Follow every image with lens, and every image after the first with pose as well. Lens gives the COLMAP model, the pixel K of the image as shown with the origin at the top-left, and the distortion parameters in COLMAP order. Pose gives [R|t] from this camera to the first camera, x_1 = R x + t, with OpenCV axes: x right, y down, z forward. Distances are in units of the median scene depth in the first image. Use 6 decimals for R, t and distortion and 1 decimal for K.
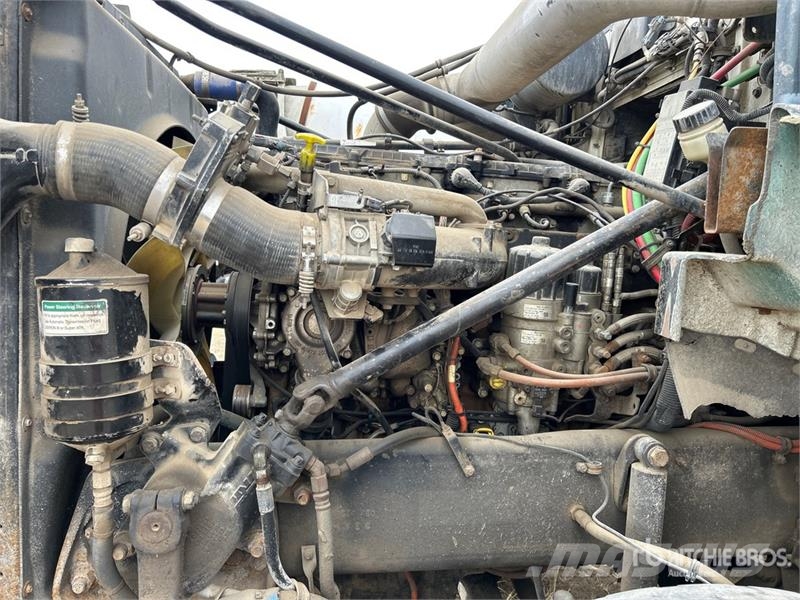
lens RADIAL K [[602.4, 0, 405.2], [0, 602.4, 293.6], [0, 0, 1]] dist [0.035554, -0.026021]
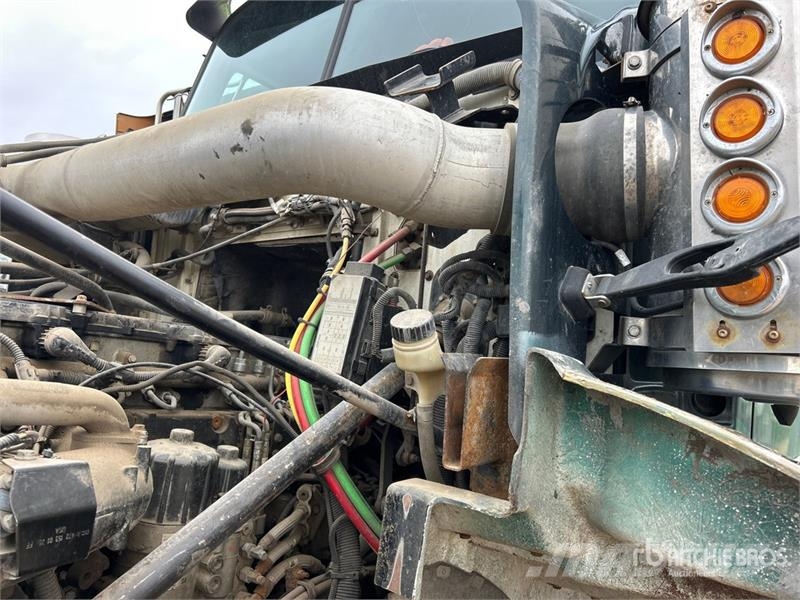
lens RADIAL K [[602.4, 0, 395.5], [0, 602.4, 300.1], [0, 0, 1]] dist [0.035554, -0.026021]
pose [[0.711067, 0.080910, 0.698454, -0.126612], [0.015157, 0.991363, -0.130271, -0.155931], [-0.702961, 0.103218, 0.703698, 0.280559]]
